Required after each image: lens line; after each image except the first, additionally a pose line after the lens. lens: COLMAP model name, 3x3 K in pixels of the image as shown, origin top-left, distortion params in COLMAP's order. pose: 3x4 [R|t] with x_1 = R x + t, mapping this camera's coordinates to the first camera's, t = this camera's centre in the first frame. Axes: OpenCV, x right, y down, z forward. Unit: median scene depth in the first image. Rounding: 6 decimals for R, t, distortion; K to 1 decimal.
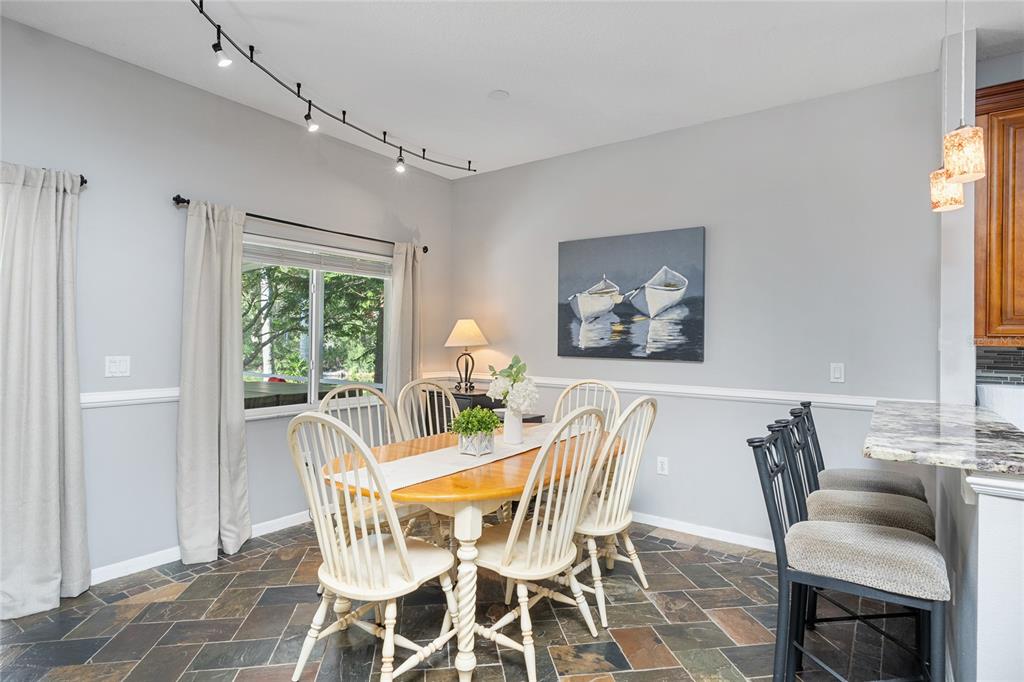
lens RADIAL K [[542.0, 0, 511.0], [0, 542.0, 335.6], [0, 0, 1]] dist [0.001655, 0.001133]
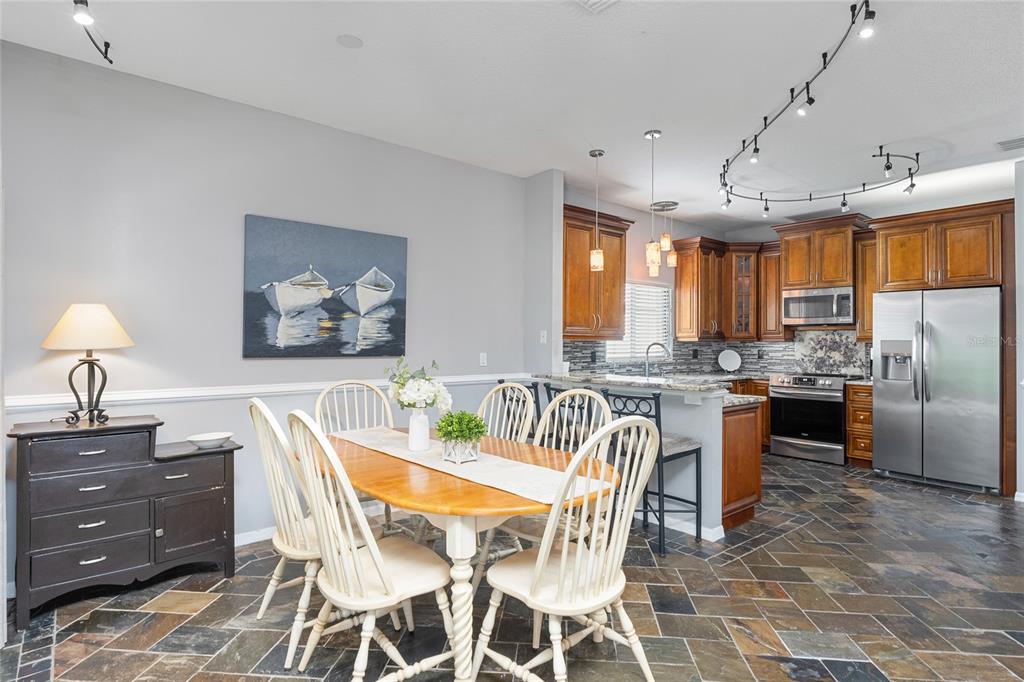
lens RADIAL K [[542.0, 0, 510.9], [0, 542.0, 333.1], [0, 0, 1]] dist [0.001655, 0.001133]
pose [[0.227861, 0.003113, 0.973689, -0.654360], [-0.009613, 0.999953, -0.000947, -0.001429], [-0.973646, -0.009144, 0.227880, 0.485567]]
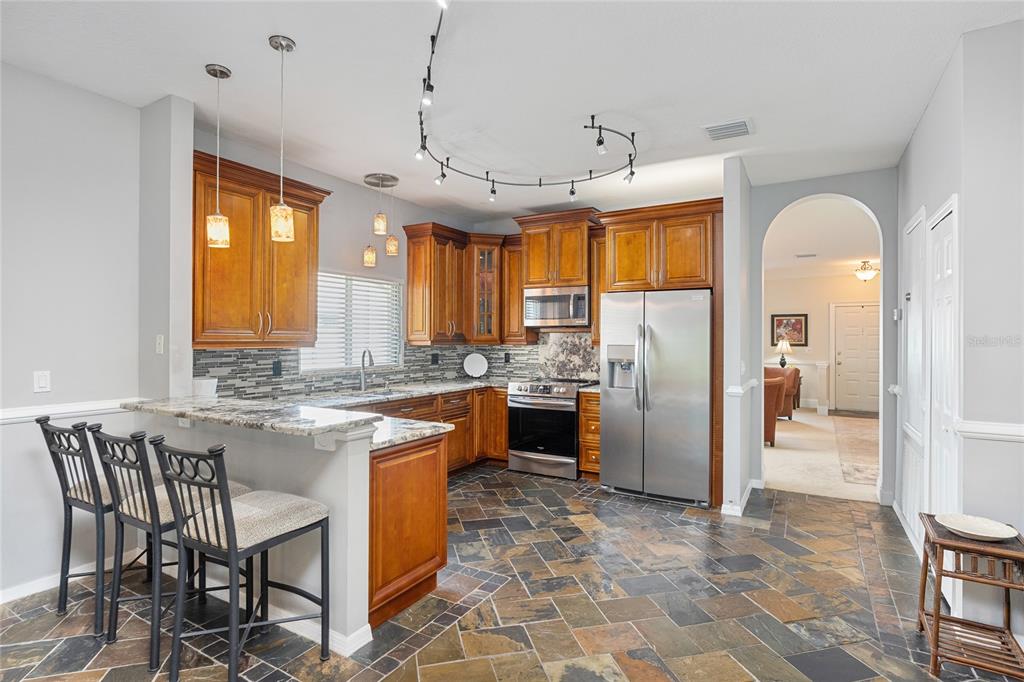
lens RADIAL K [[516.6, 0, 513.8], [0, 516.6, 334.5], [0, 0, 1]] dist [0.000783, -0.000217]
pose [[-0.108686, -0.005766, 0.994059, -0.288821], [-0.010891, 0.999930, 0.004609, -0.019648], [-0.994016, -0.010325, -0.108742, 0.245074]]
